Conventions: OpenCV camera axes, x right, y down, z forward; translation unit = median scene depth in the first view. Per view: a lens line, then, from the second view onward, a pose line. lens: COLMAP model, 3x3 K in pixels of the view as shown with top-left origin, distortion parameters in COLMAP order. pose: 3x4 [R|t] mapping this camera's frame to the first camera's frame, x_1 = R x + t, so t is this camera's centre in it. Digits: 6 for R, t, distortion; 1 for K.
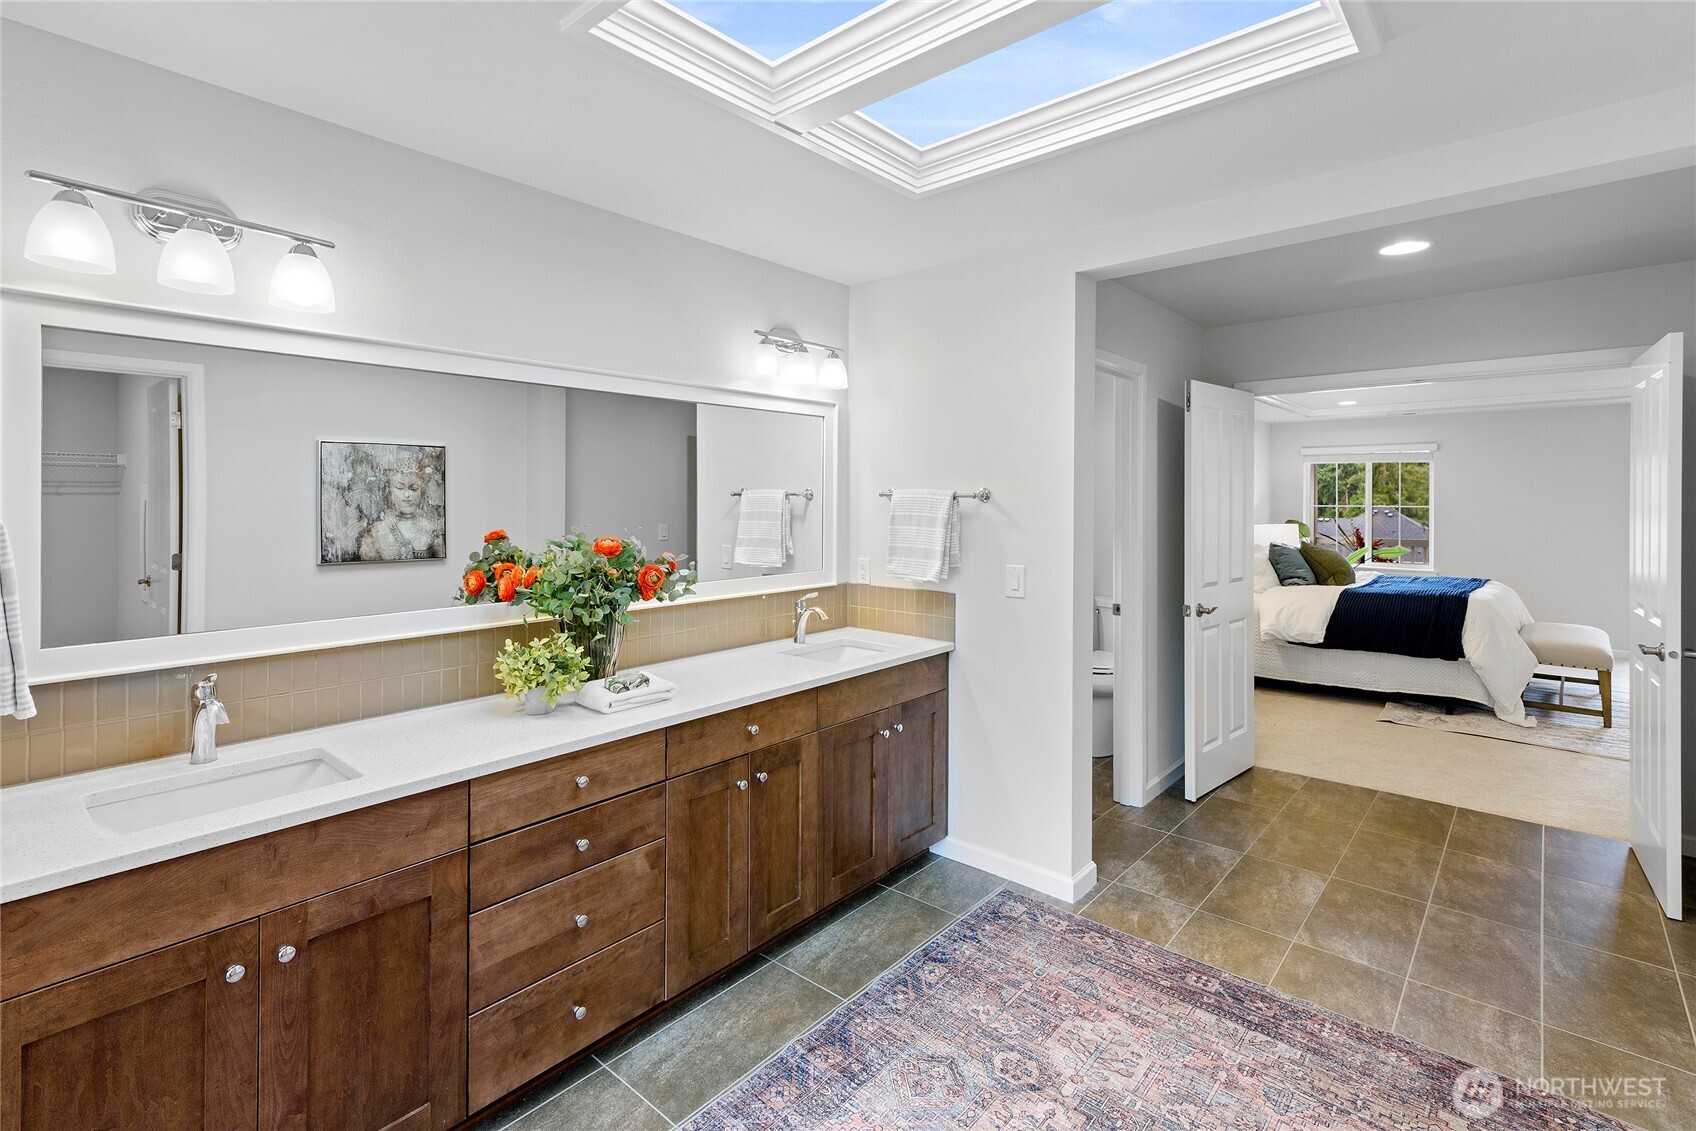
lens RADIAL K [[791.7, 0, 843.3], [0, 791.7, 488.2], [0, 0, 1]] dist [0.007447, -0.000966]
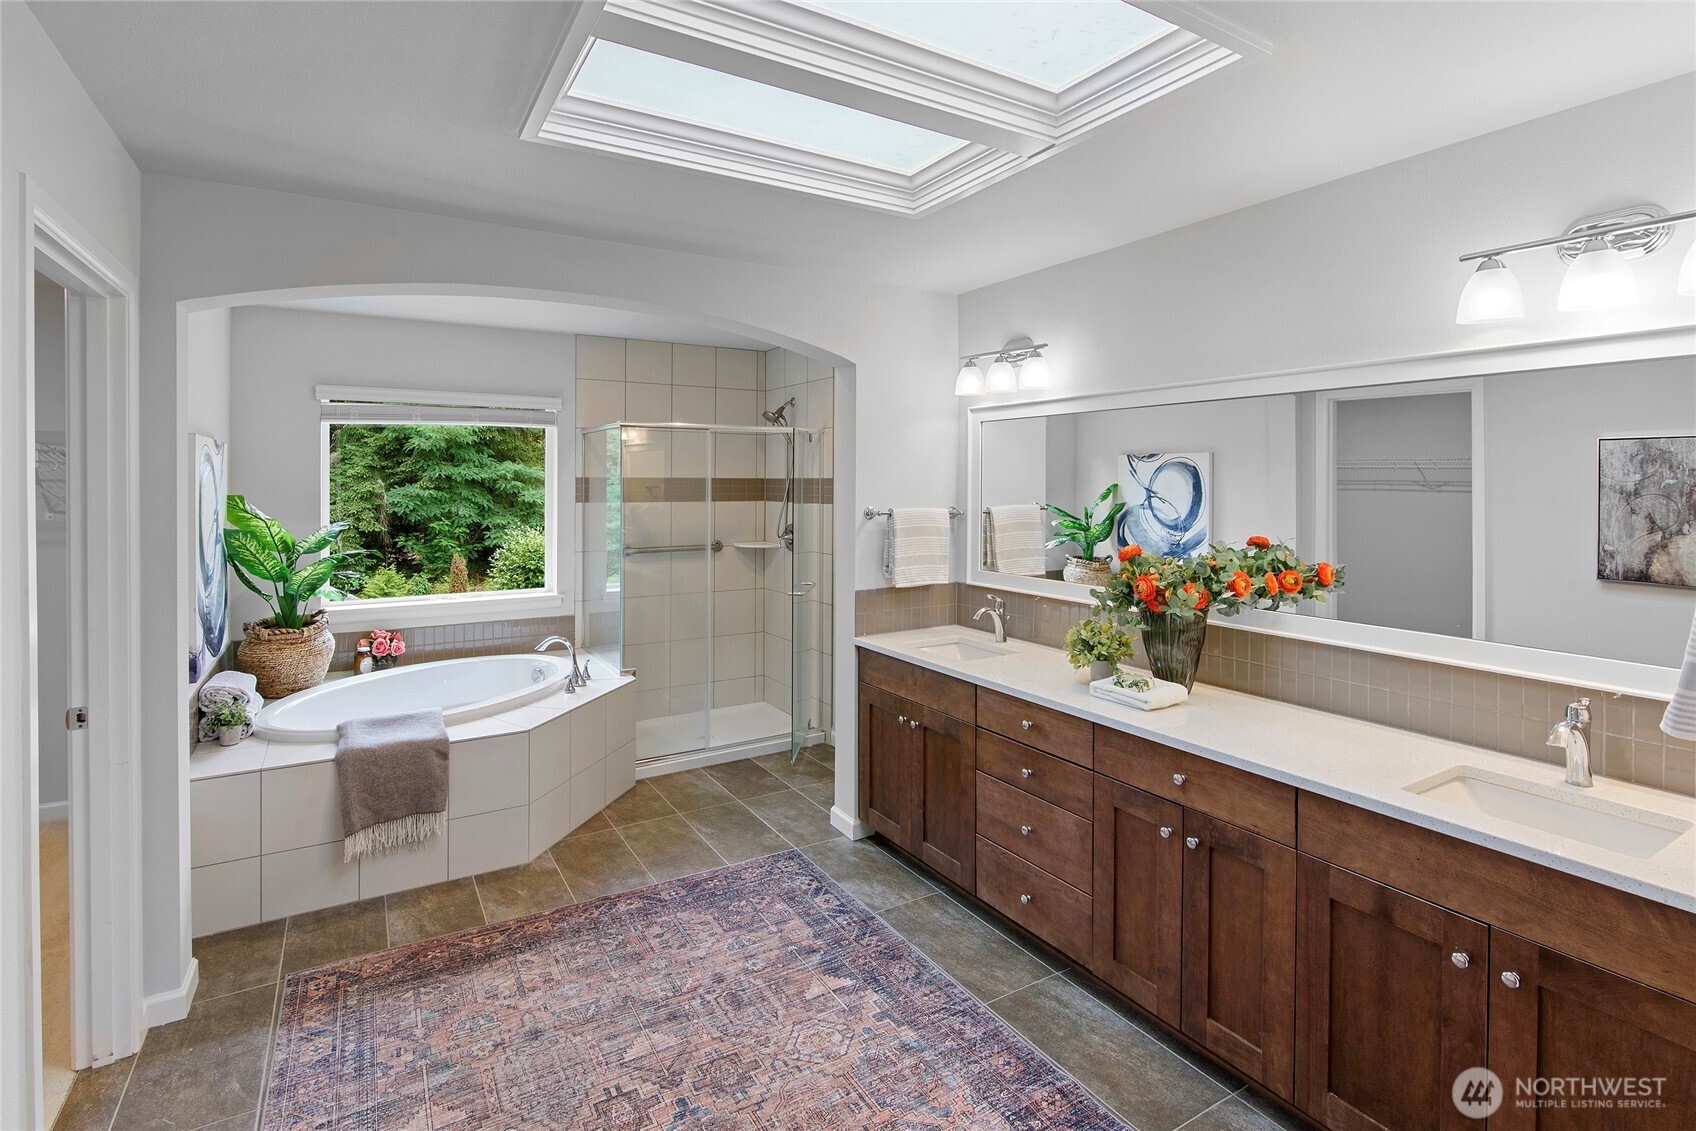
lens RADIAL K [[791.7, 0, 848.2], [0, 791.7, 481.4], [0, 0, 1]] dist [0.007447, -0.000966]
pose [[-0.290552, -0.007733, -0.956828, 0.422425], [0.005987, 0.999933, -0.009900, -0.009052], [0.956840, -0.008605, -0.290487, 0.458961]]
